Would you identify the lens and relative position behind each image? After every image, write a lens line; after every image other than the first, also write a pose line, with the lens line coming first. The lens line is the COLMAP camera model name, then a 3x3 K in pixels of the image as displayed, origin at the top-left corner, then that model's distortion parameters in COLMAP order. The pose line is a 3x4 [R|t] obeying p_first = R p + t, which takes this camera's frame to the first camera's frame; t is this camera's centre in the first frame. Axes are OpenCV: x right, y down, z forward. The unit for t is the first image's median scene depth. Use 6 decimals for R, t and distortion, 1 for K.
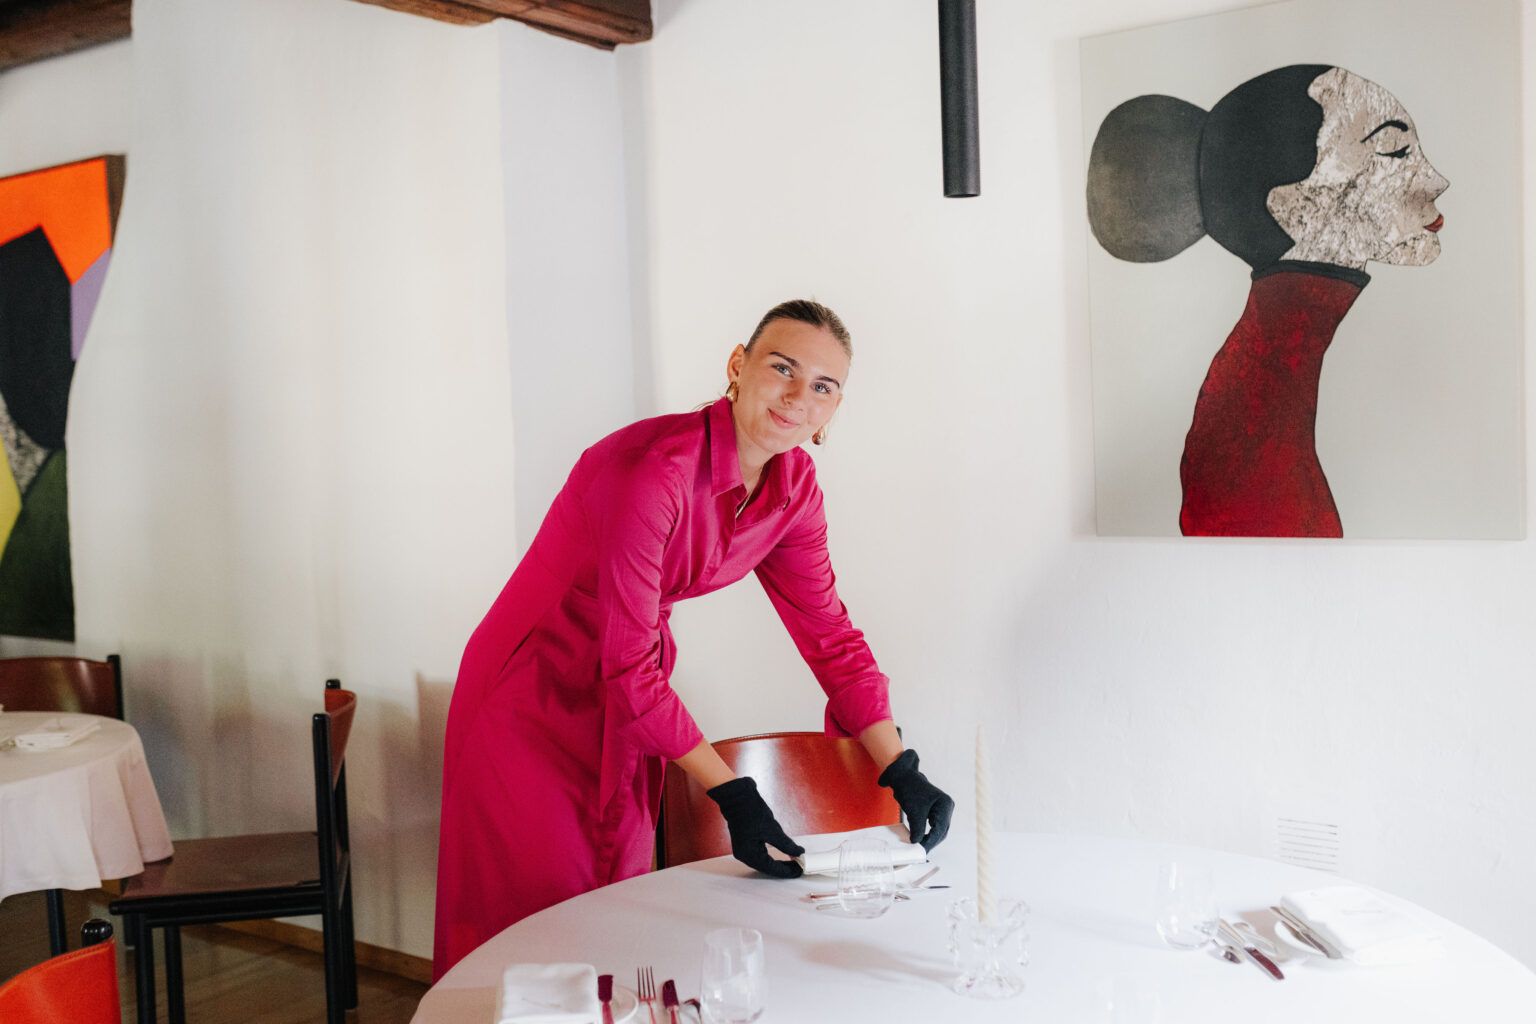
lens RADIAL K [[1502.8, 0, 768.0], [0, 1502.8, 512.0], [0, 0, 1]] dist [-0.009728, -0.004348]
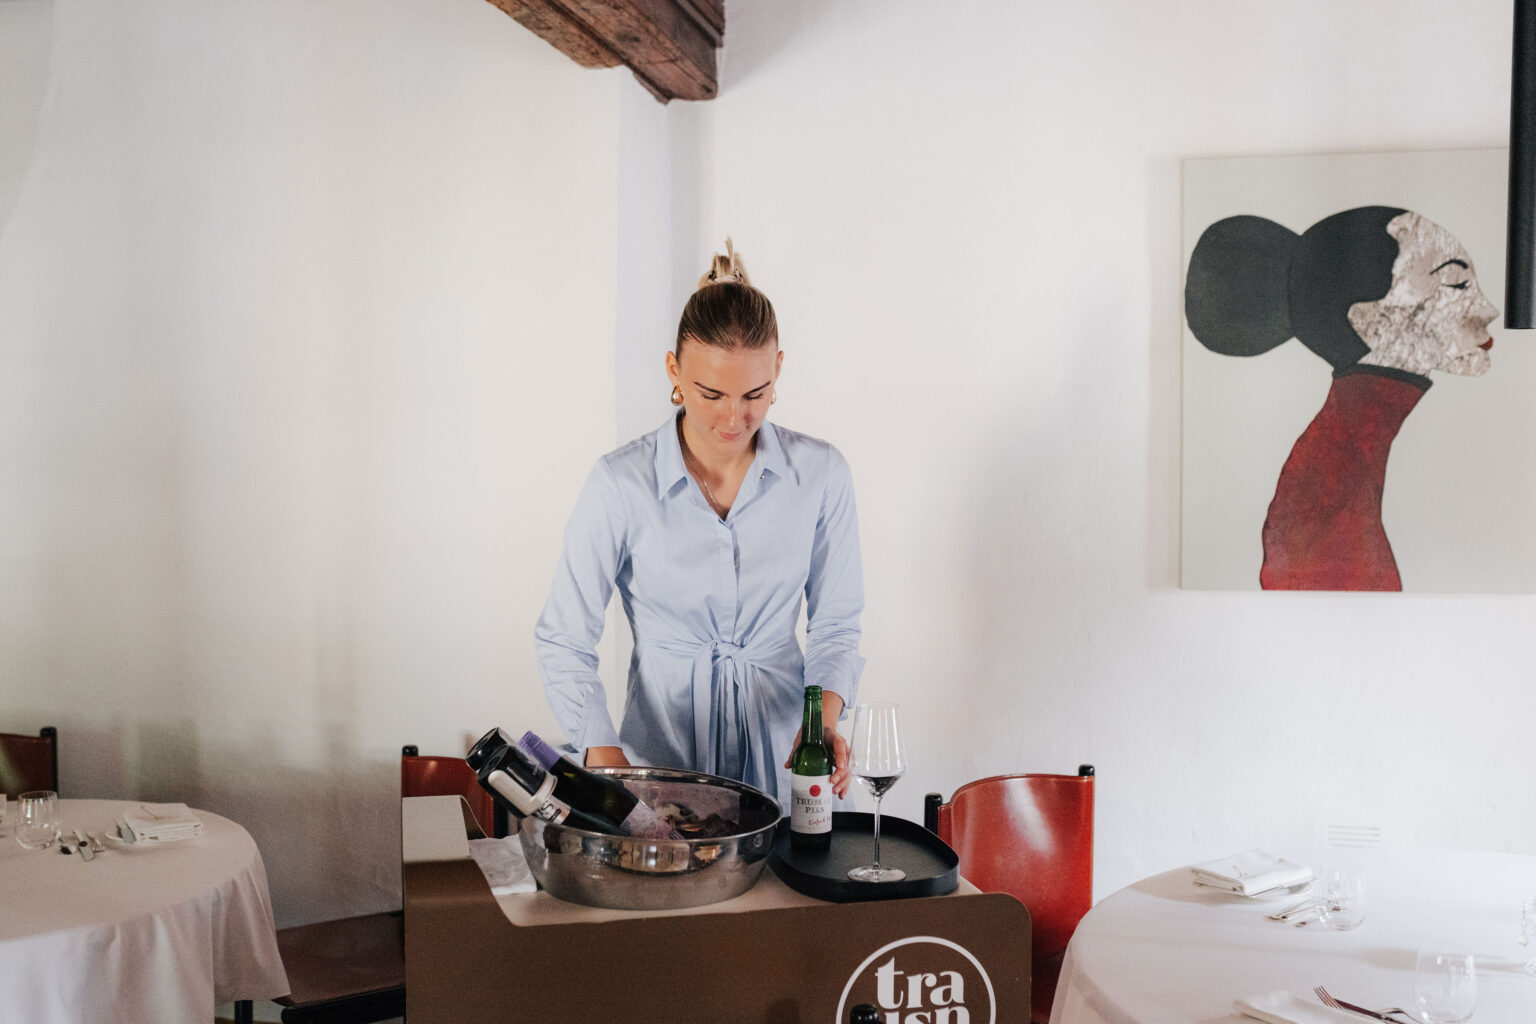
lens RADIAL K [[1482.8, 0, 768.0], [0, 1482.8, 512.0], [0, 0, 1]] dist [-0.003686, -0.002548]
pose [[0.918658, 0.016559, 0.394707, -0.581823], [-0.007371, 0.999666, -0.024784, -0.014602], [-0.394985, 0.019859, 0.918473, 0.090992]]
